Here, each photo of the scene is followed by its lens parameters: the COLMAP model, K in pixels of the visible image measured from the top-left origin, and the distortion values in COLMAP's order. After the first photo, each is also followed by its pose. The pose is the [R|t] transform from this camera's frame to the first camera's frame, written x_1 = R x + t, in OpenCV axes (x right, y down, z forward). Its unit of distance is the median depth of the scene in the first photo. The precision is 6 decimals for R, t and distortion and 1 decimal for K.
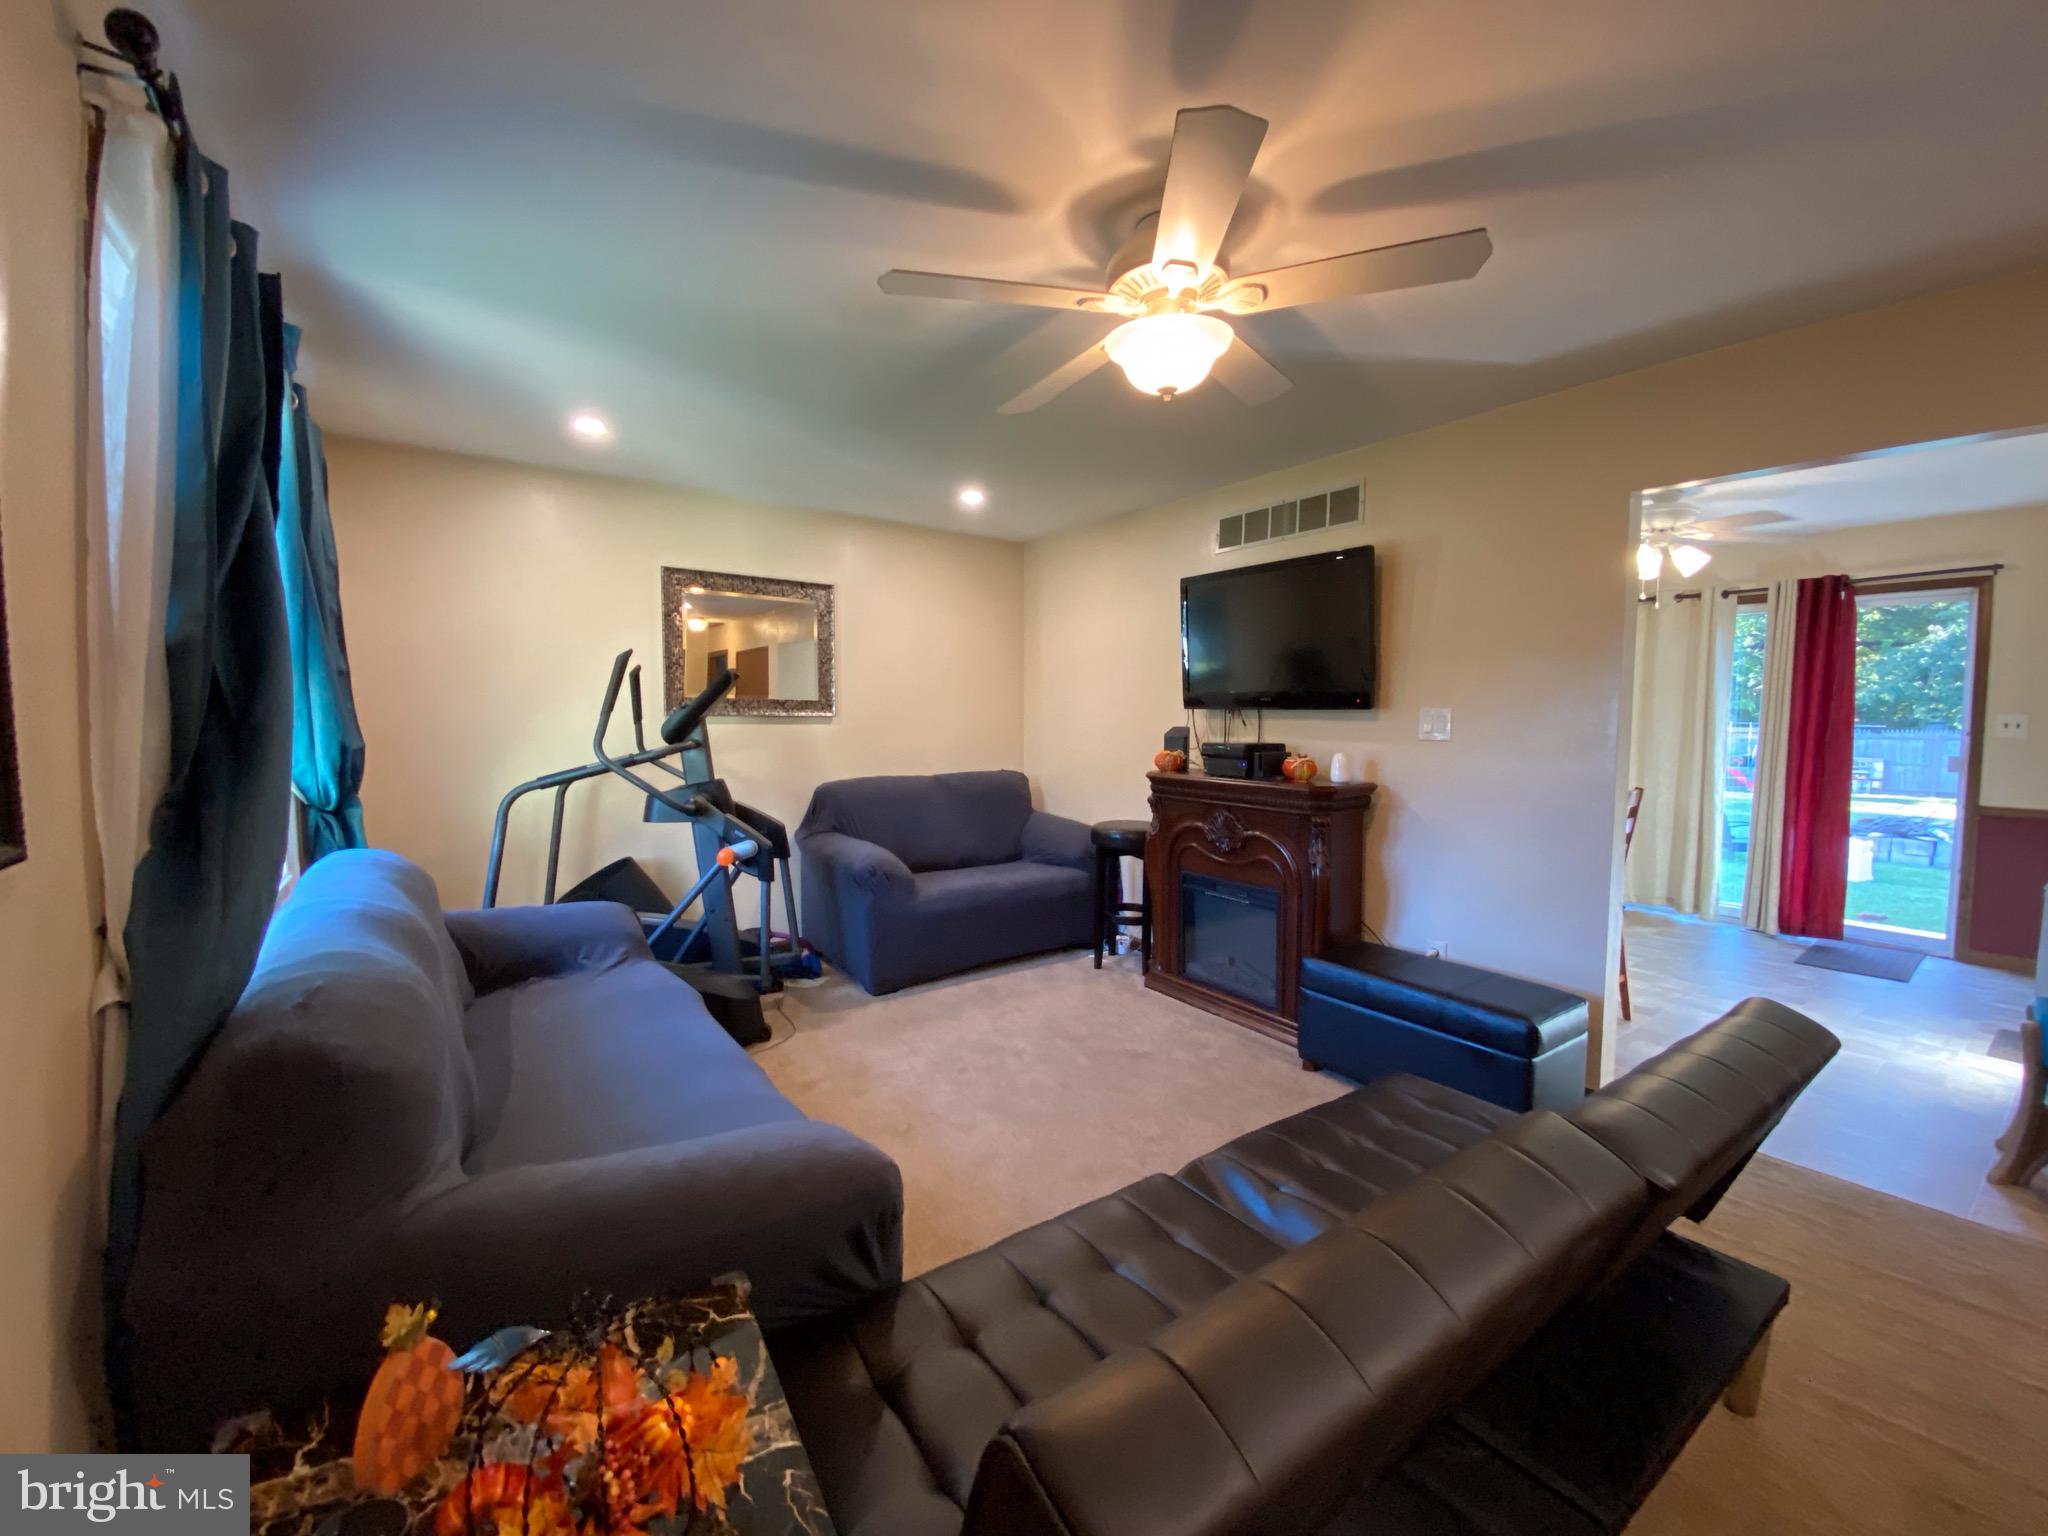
lens RADIAL K [[814.2, 0, 1030.4], [0, 814.2, 764.7], [0, 0, 1]] dist [0.054929, -0.043601]
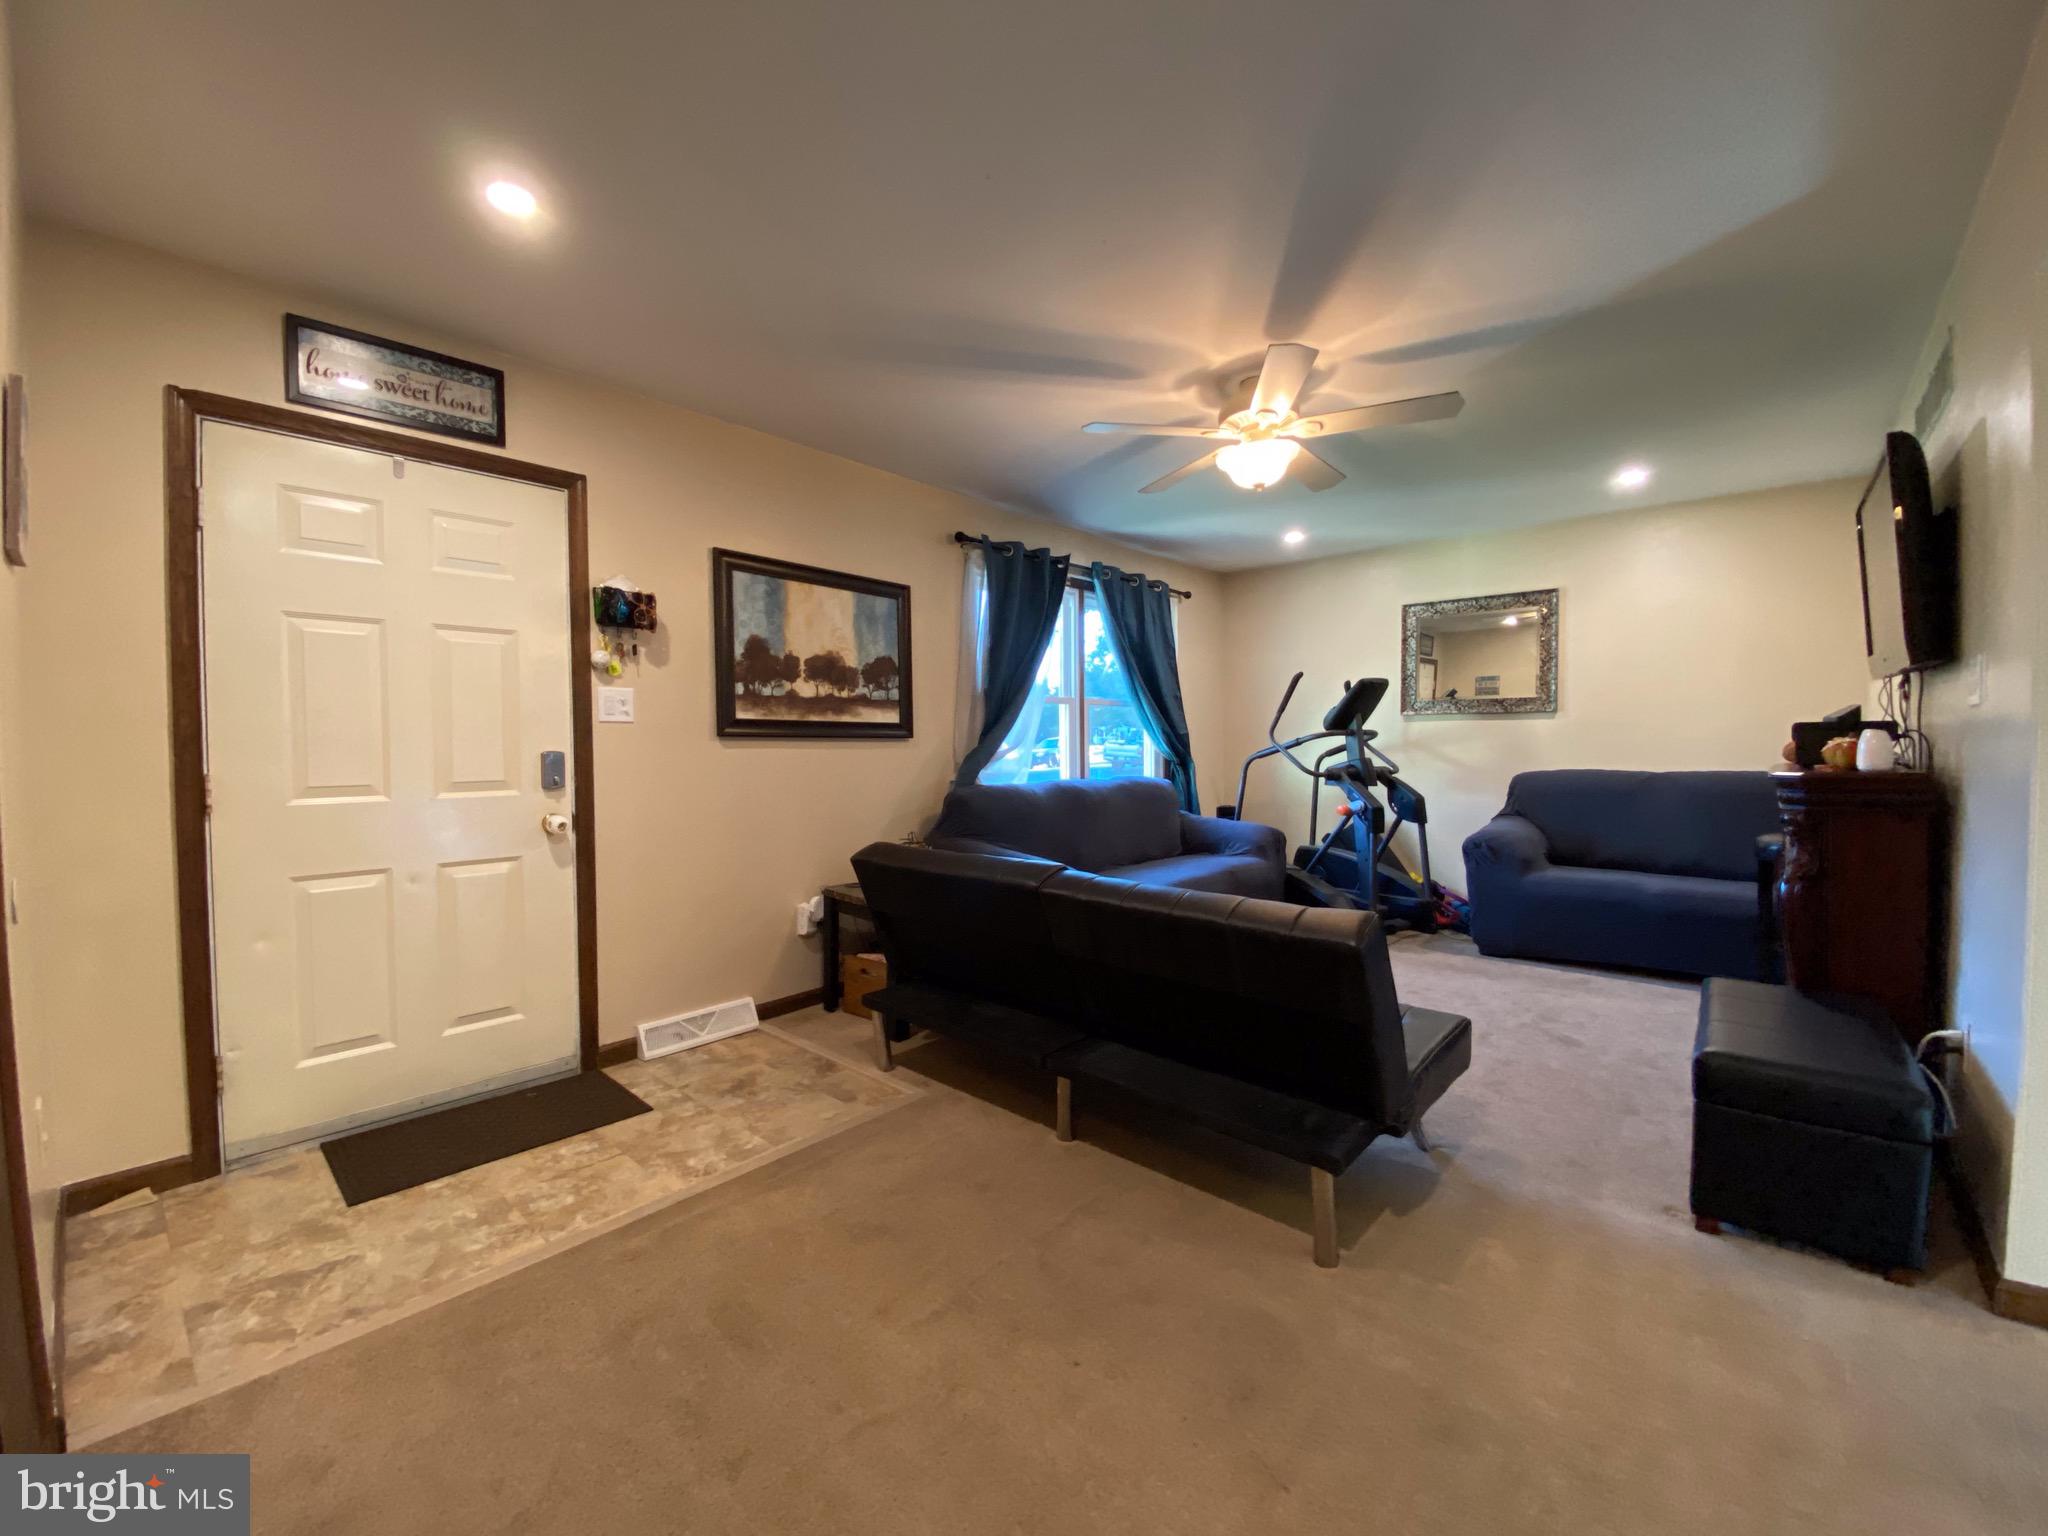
lens RADIAL K [[815.7, 0, 1031.7], [0, 815.7, 764.3], [0, 0, 1]] dist [0.019264, -0.021944]
pose [[0.215667, 0.020105, -0.976260, 0.818694], [-0.052493, 0.998581, 0.008968, 0.043373], [0.975055, 0.049313, 0.216416, 0.135954]]
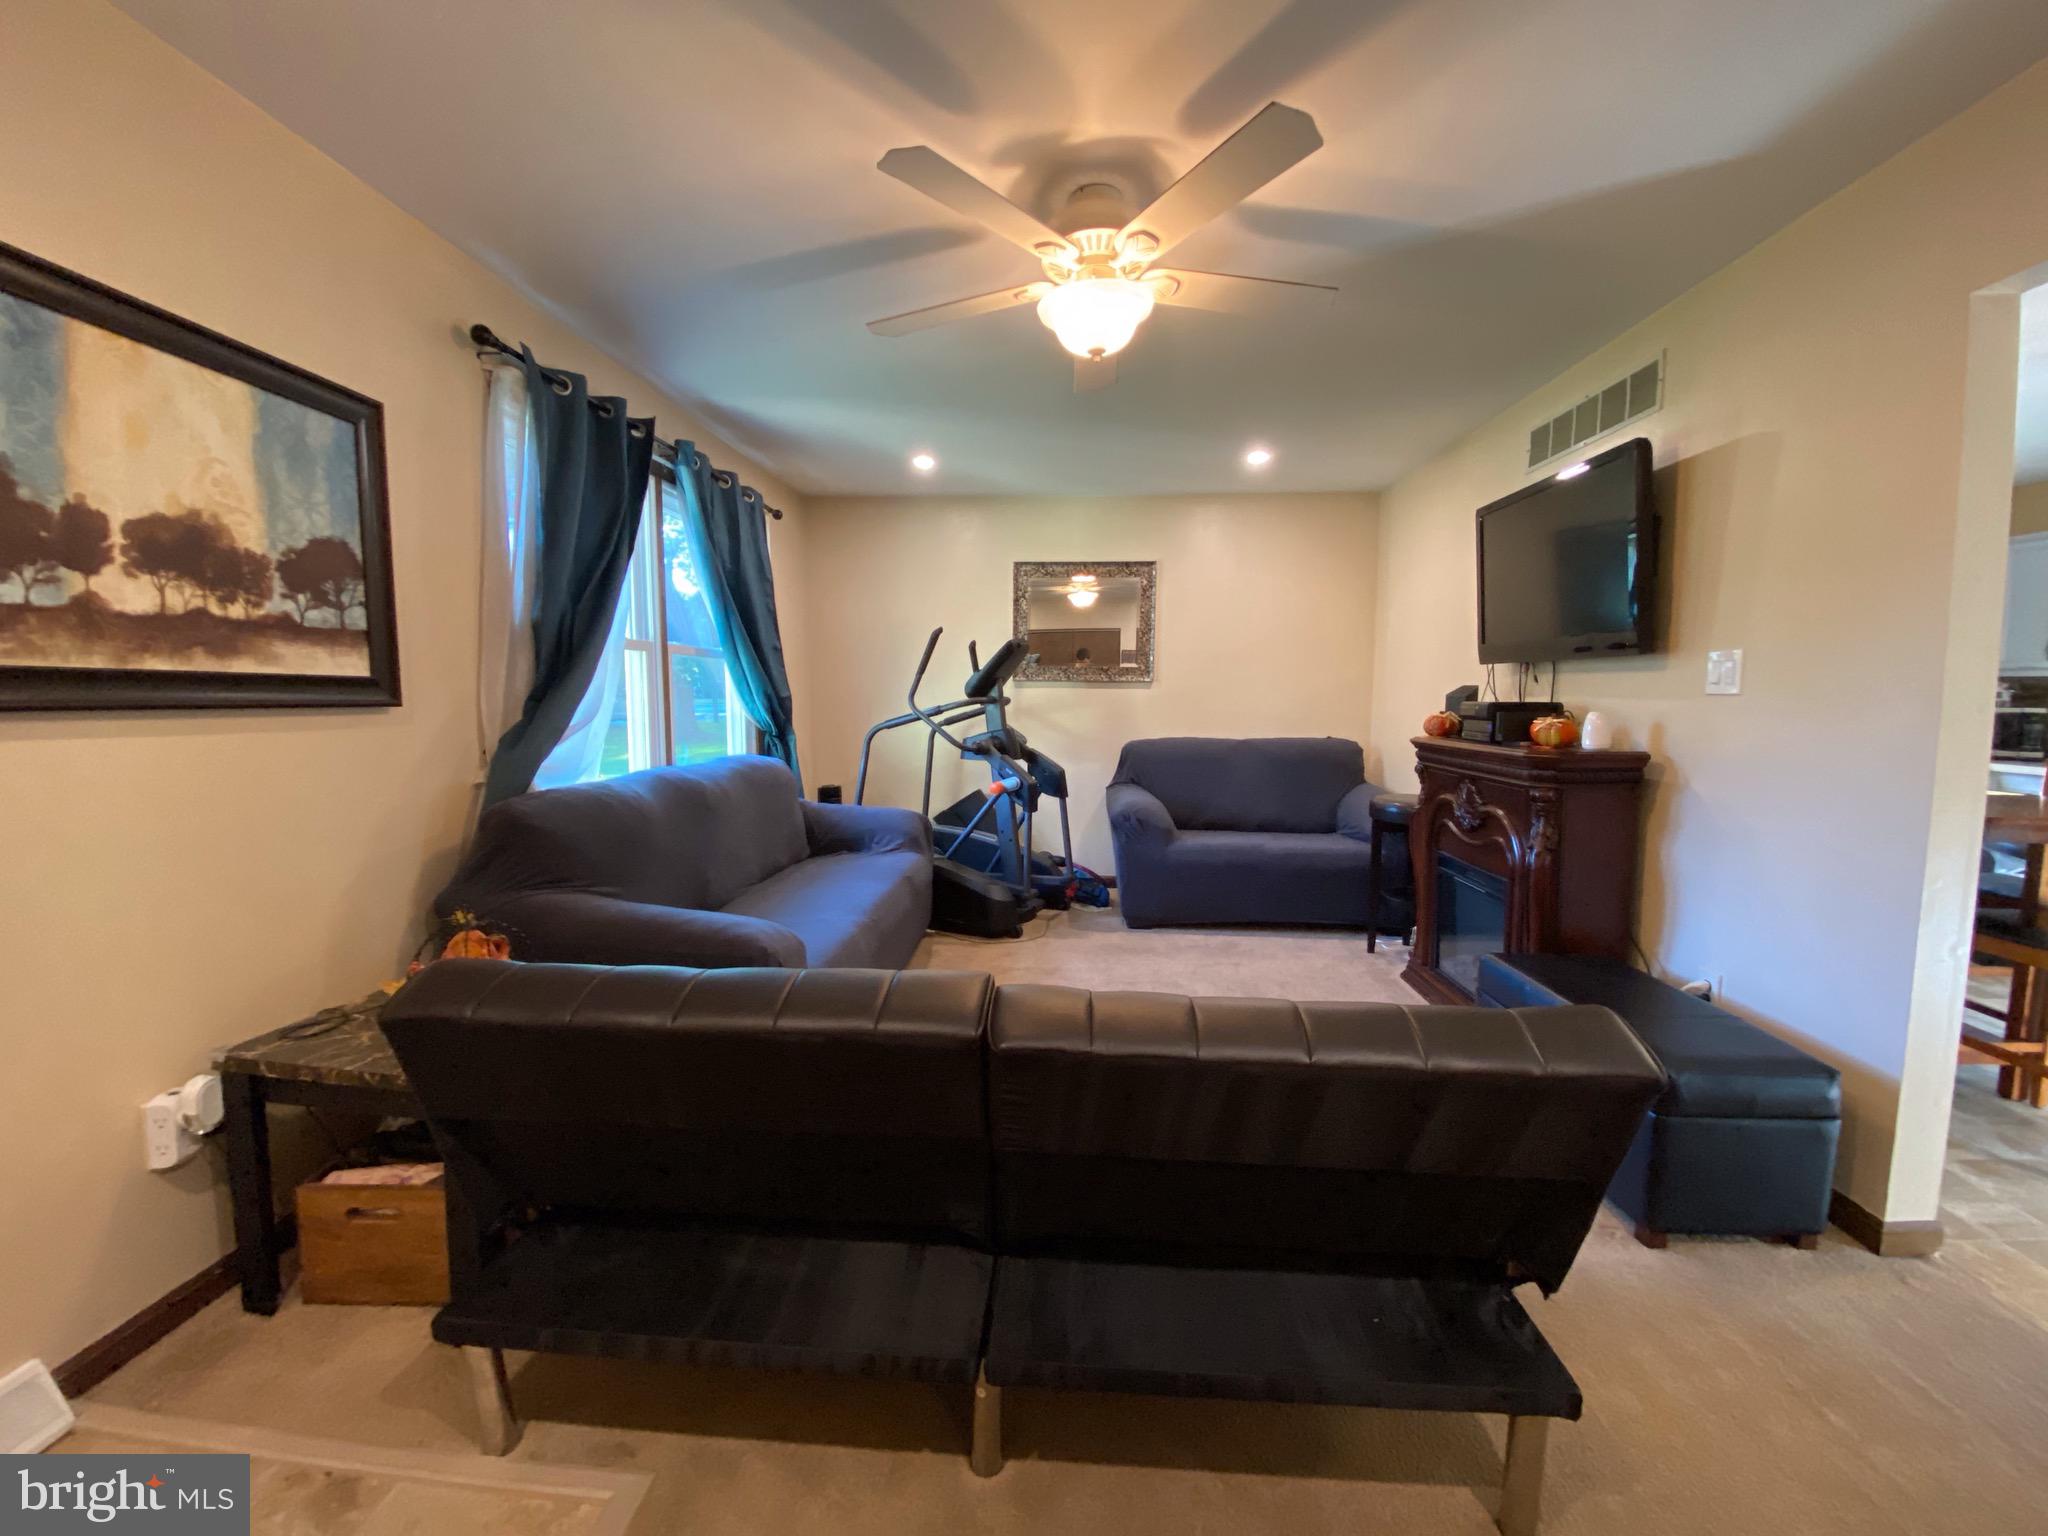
lens RADIAL K [[815.7, 0, 1031.7], [0, 815.7, 764.3], [0, 0, 1]] dist [0.019264, -0.021944]
pose [[0.771808, 0.053415, -0.633608, 0.416906], [-0.042670, 0.998570, 0.032206, 0.029735], [0.634423, 0.002179, 0.772983, 0.056054]]
